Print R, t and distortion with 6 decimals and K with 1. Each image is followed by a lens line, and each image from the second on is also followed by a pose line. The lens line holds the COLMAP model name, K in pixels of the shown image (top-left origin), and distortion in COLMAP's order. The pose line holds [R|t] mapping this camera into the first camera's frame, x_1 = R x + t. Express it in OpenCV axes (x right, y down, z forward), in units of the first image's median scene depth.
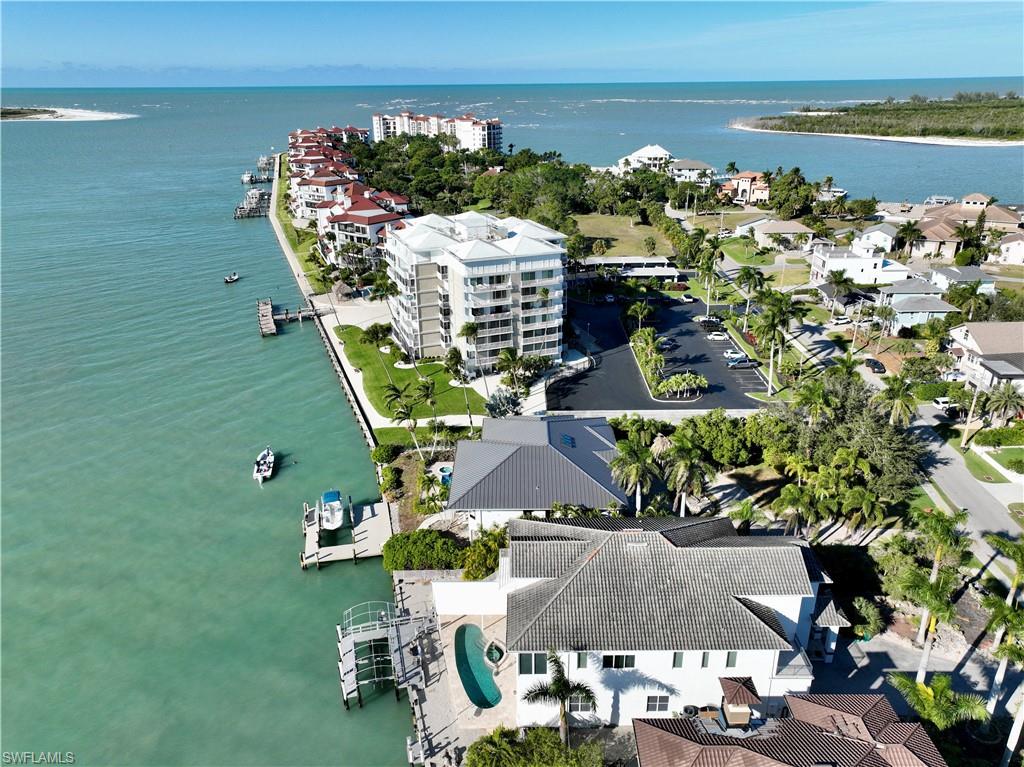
lens RADIAL K [[715.3, 0, 512.0], [0, 715.3, 381.4], [0, 0, 1]] dist [0.006688, 0.002900]
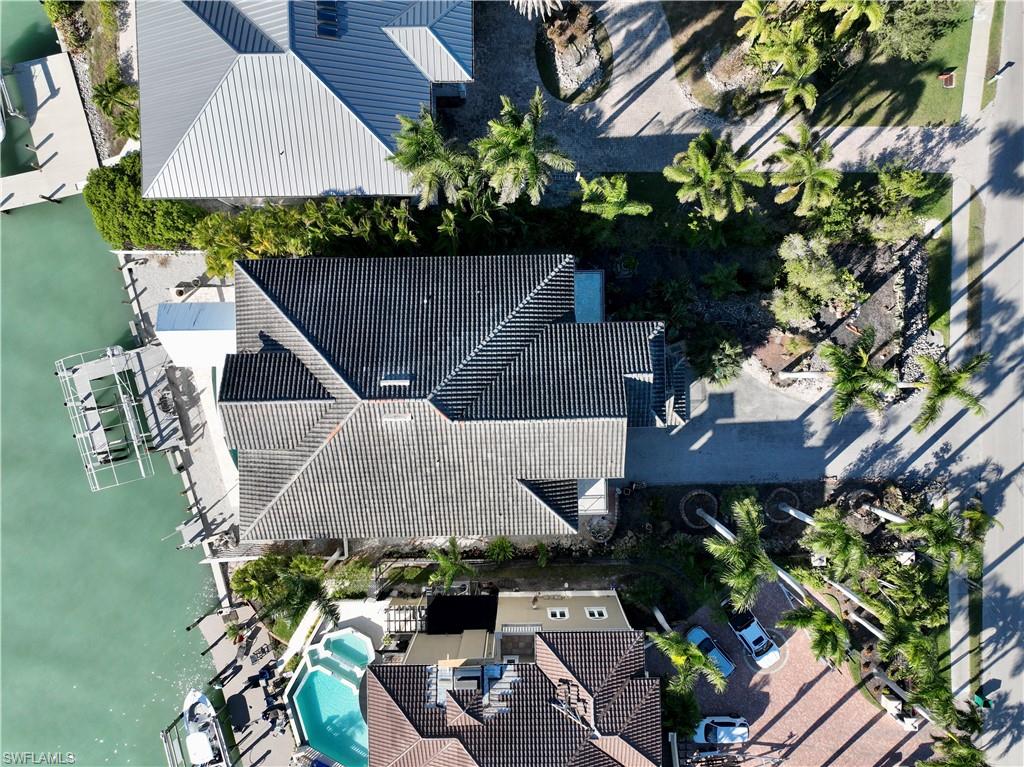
lens RADIAL K [[715.3, 0, 510.8], [0, 715.3, 382.1], [0, 0, 1]] dist [0.006688, 0.002900]
pose [[0.999668, -0.025654, 0.002594, 0.258999], [0.007163, 0.372965, 0.927818, -0.391711], [-0.024770, -0.927490, 0.373025, 0.700414]]
